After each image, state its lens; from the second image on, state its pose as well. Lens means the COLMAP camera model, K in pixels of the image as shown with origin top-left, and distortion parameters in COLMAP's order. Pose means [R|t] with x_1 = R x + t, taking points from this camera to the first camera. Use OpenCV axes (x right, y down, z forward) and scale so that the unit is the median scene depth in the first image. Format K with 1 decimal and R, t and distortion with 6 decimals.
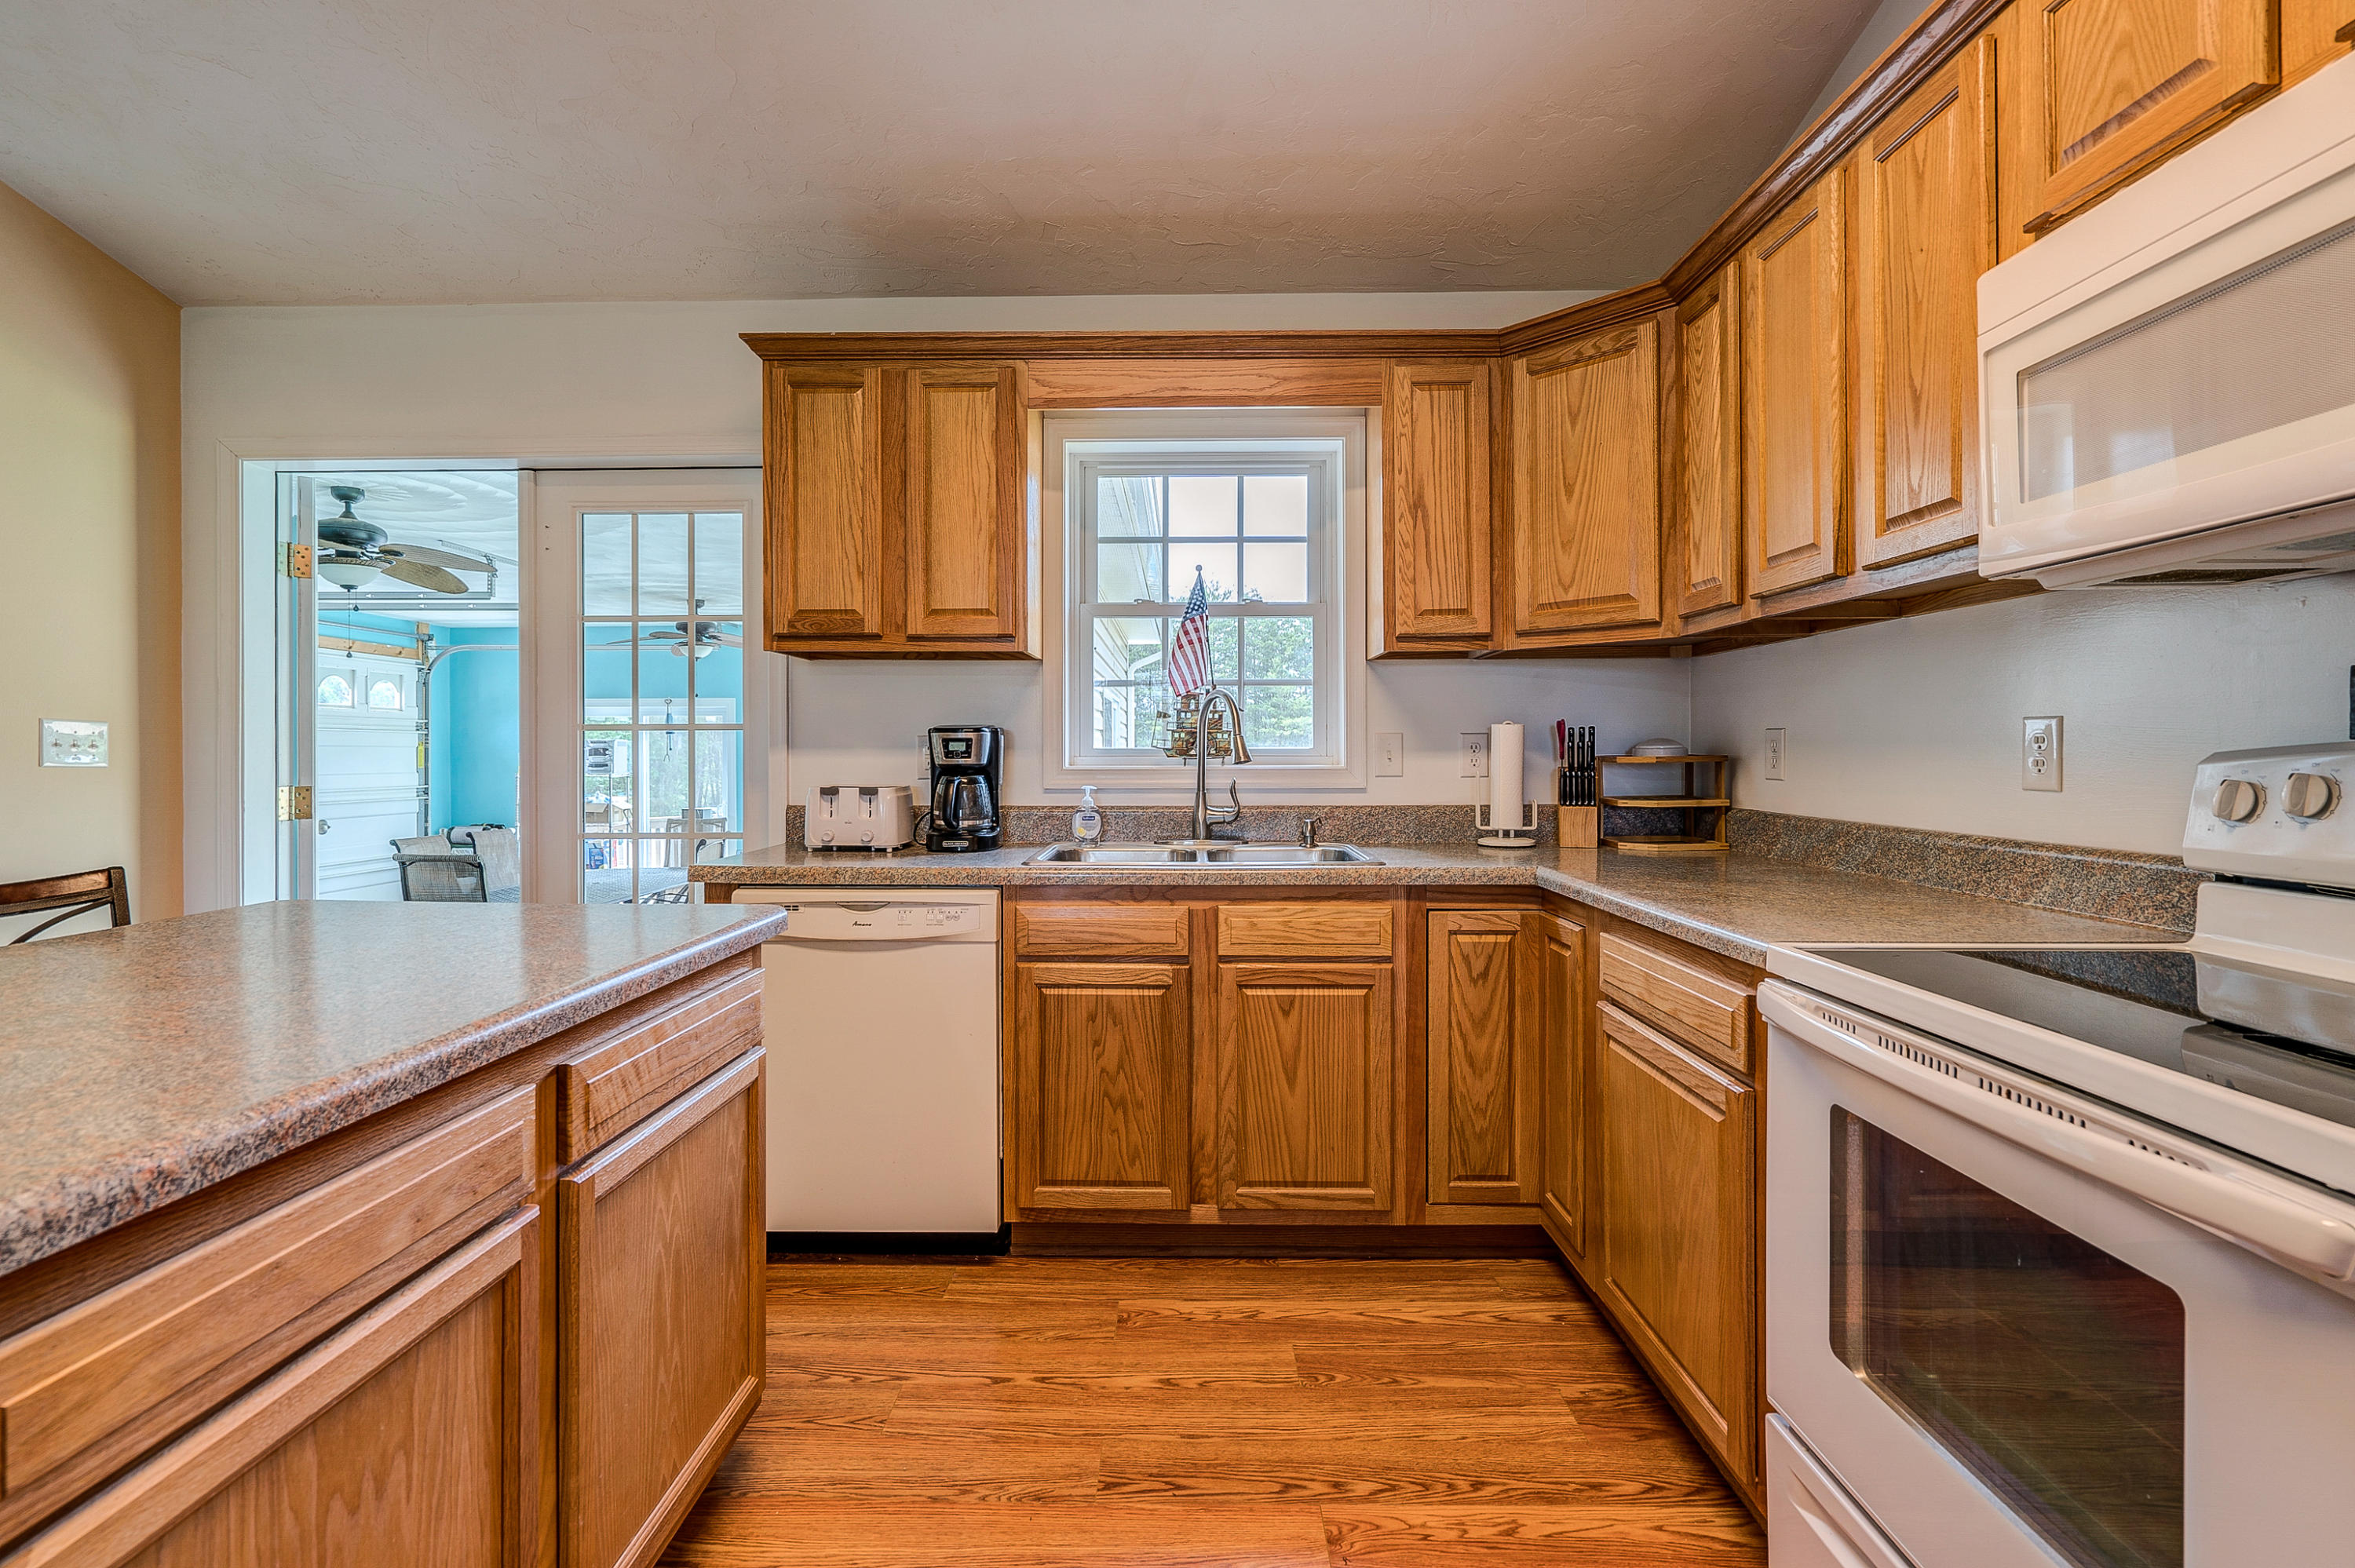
lens RADIAL K [[1085.9, 0, 1158.8], [0, 1085.9, 753.5], [0, 0, 1]] dist [-0.003003, 0.003070]
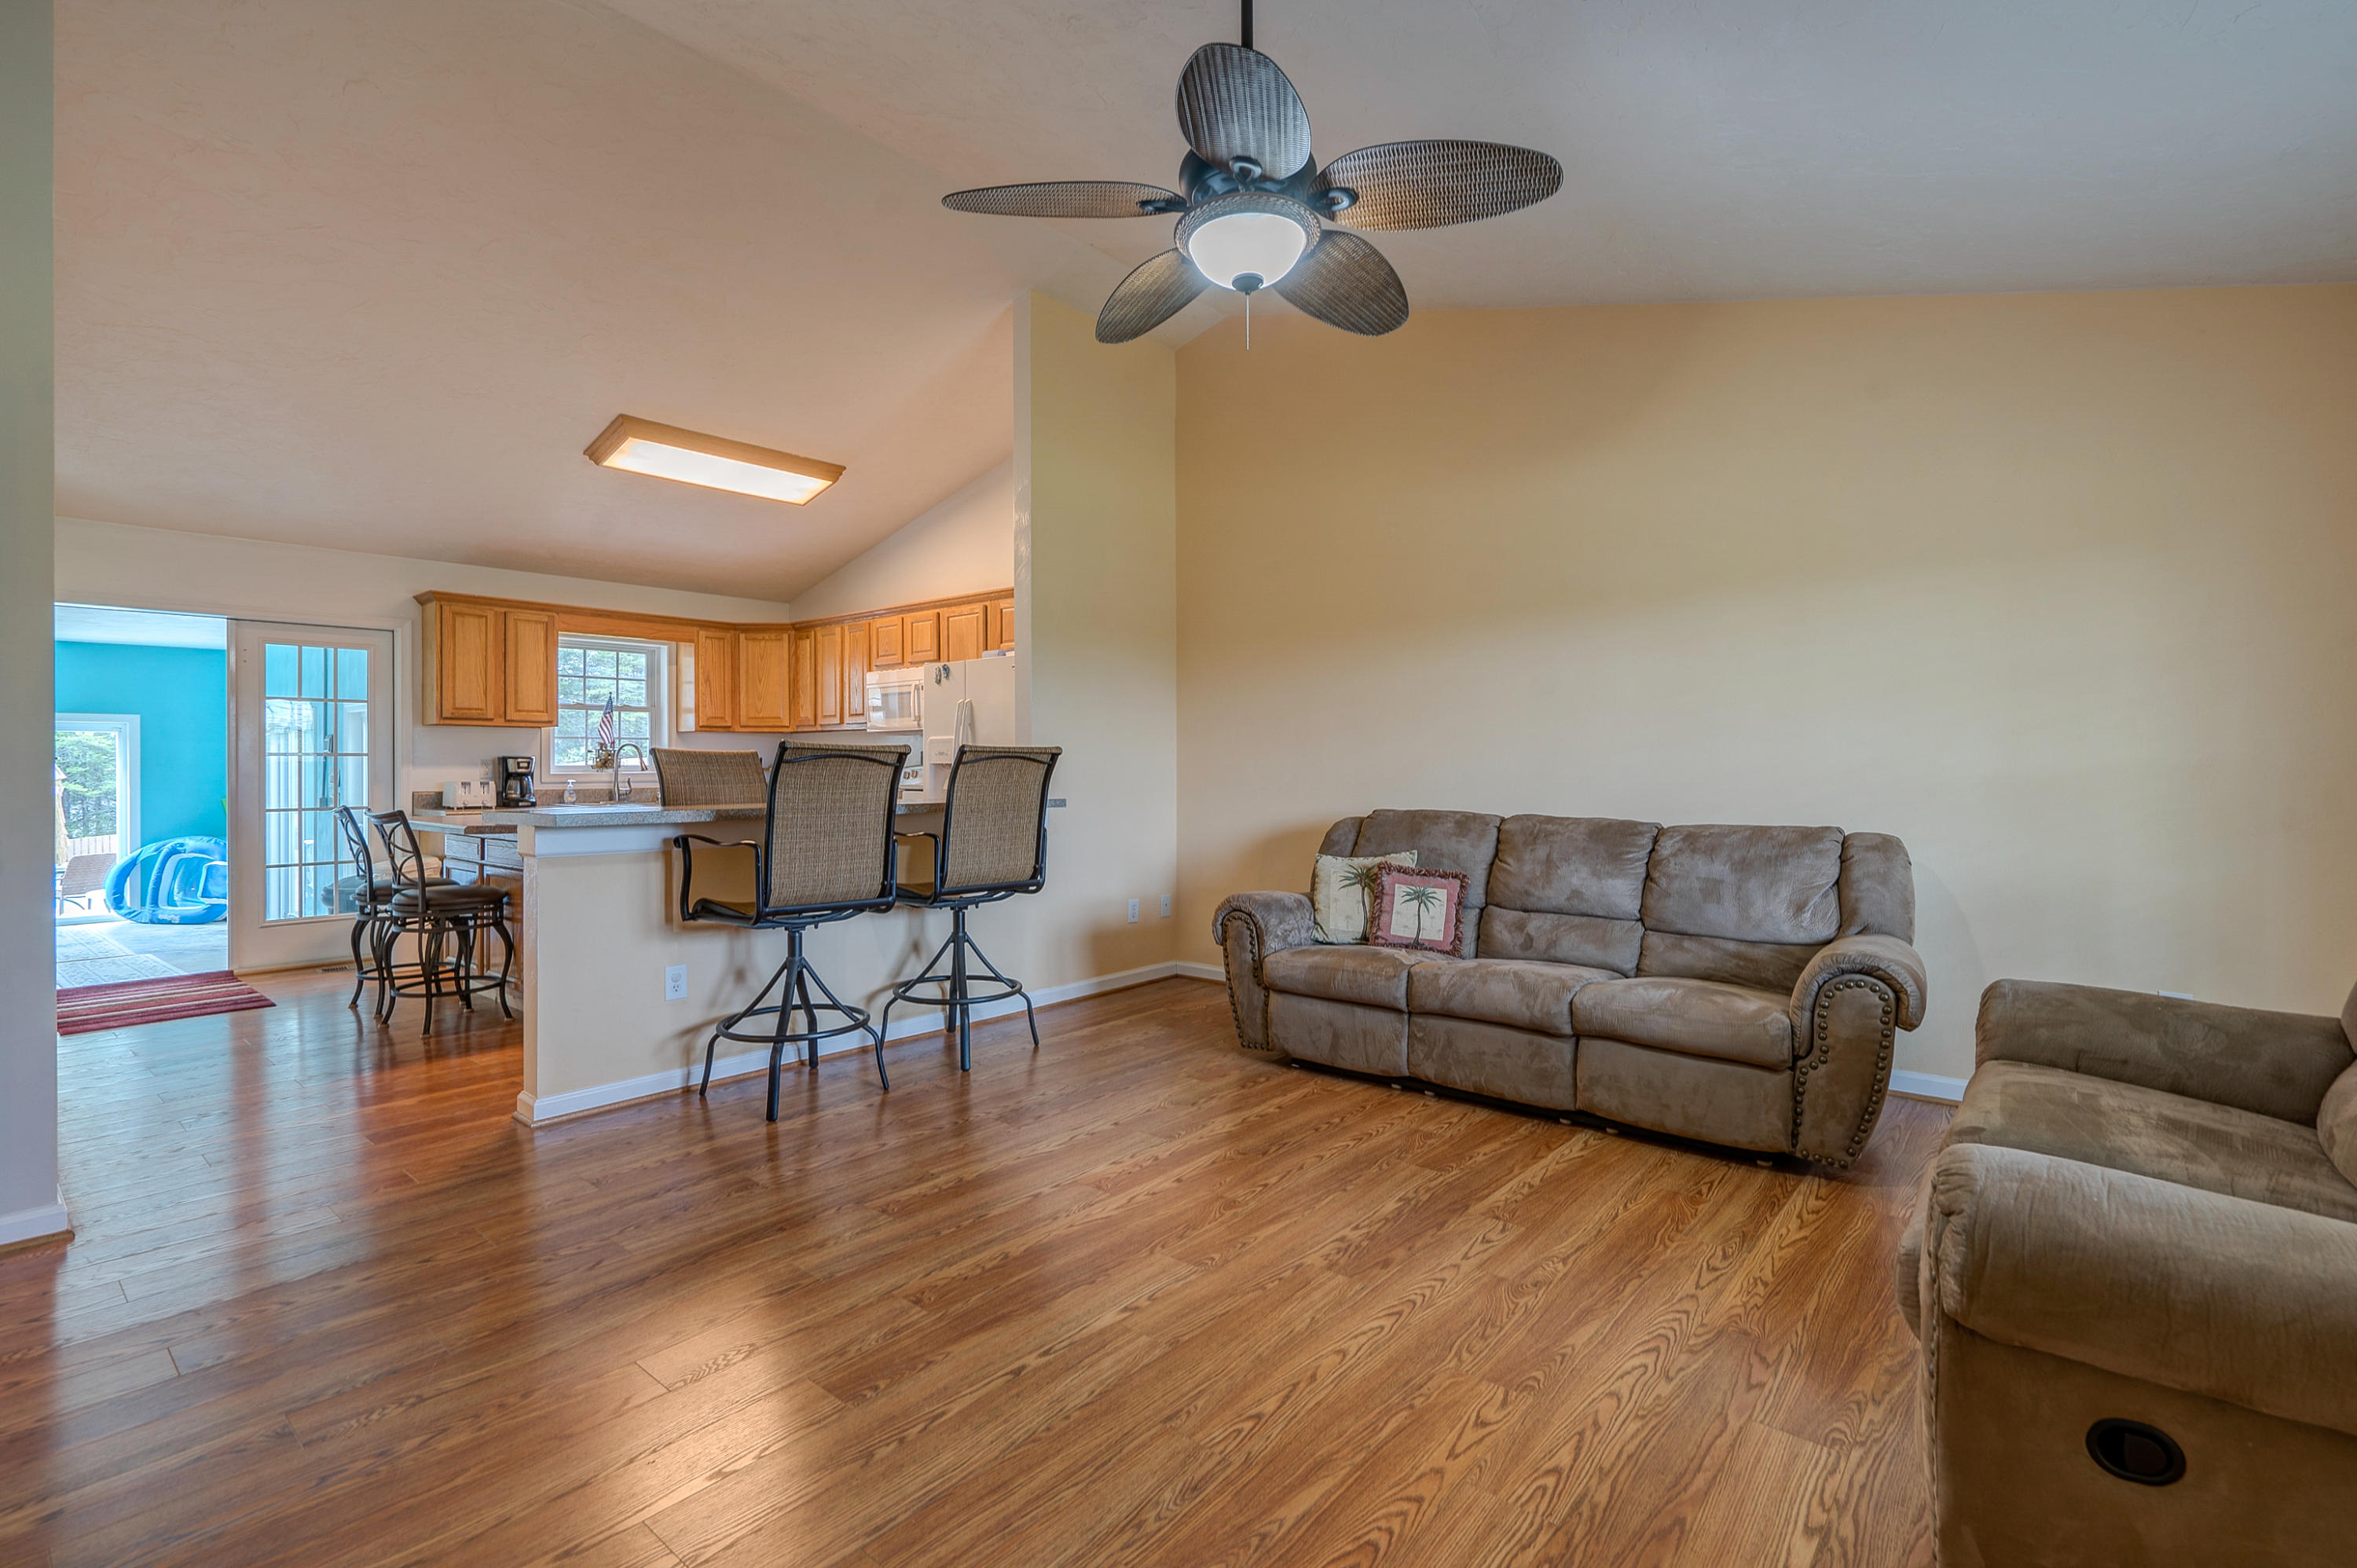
lens RADIAL K [[1086.9, 0, 1153.4], [0, 1086.9, 763.2], [0, 0, 1]] dist [-0.003003, 0.003070]
pose [[0.643820, 0.000611, 0.765177, -1.149801], [0.000817, 0.999999, -0.001487, -0.005140], [-0.765177, 0.001583, 0.643819, -1.669421]]
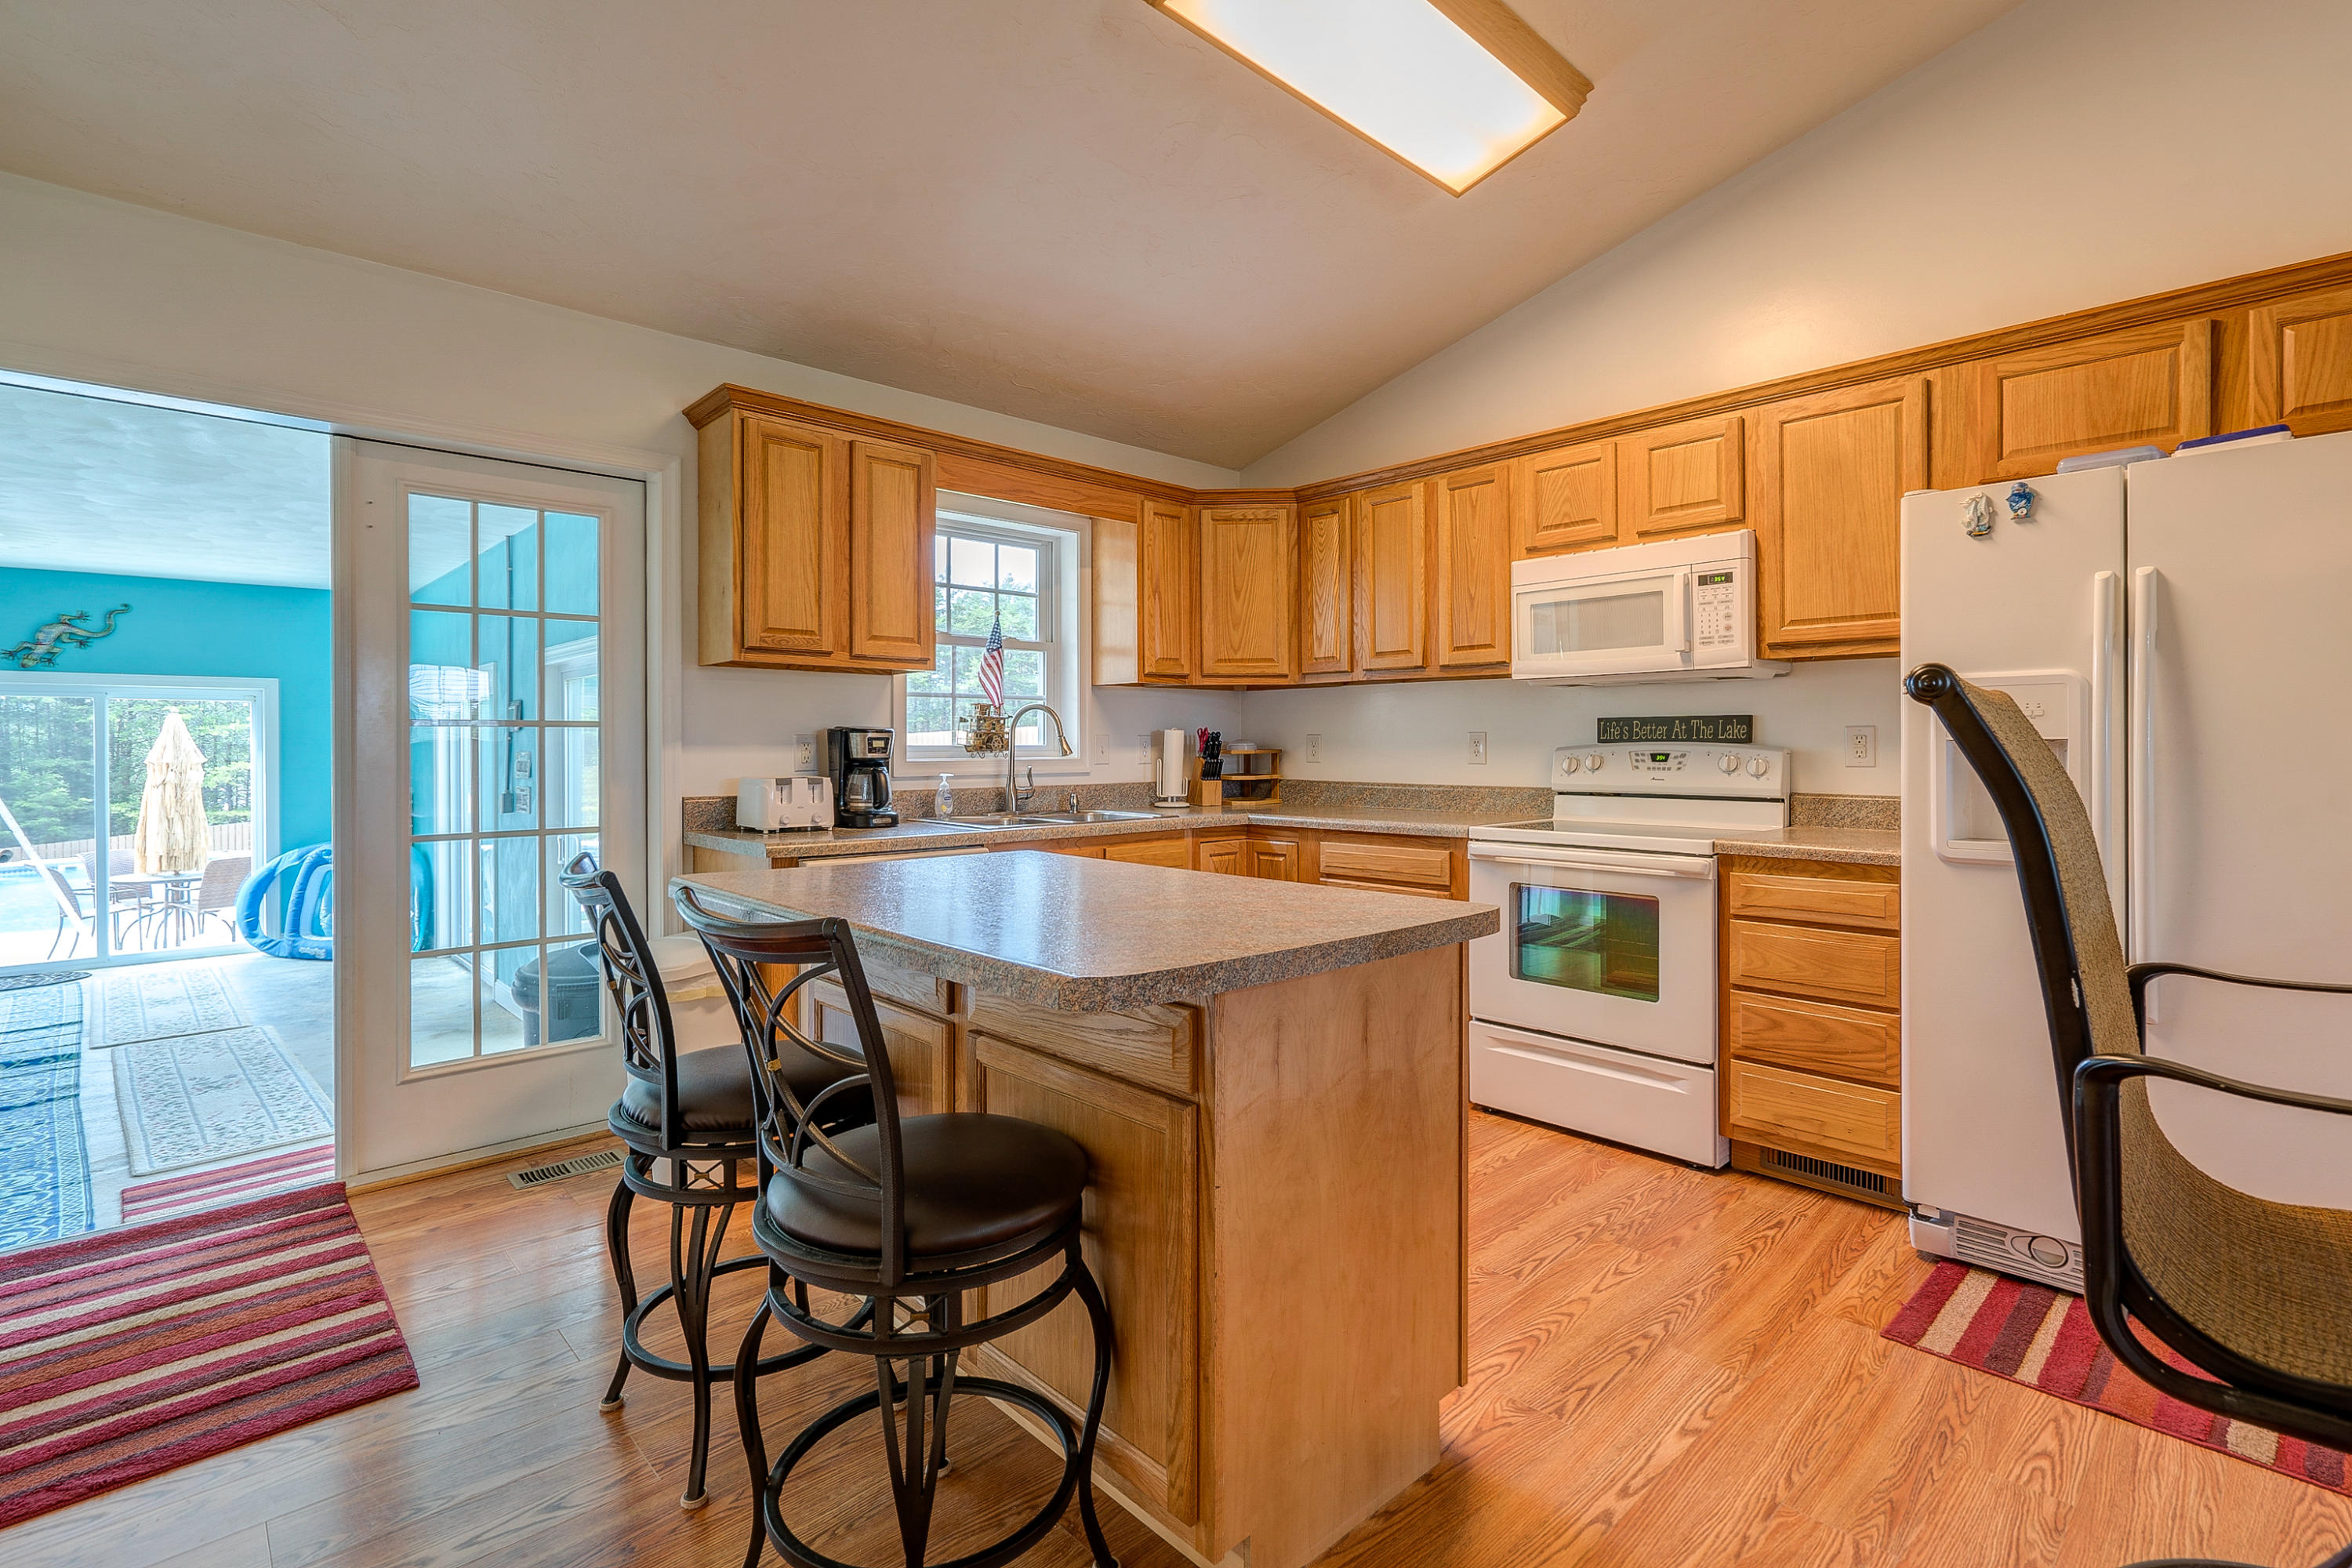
lens RADIAL K [[1084.7, 0, 1162.8], [0, 1084.7, 746.7], [0, 0, 1]] dist [-0.003003, 0.003070]
pose [[0.716608, -0.001726, 0.697474, -0.831374], [0.001158, 0.999999, 0.001284, -0.004760], [-0.697476, -0.000112, 0.716609, -0.132389]]
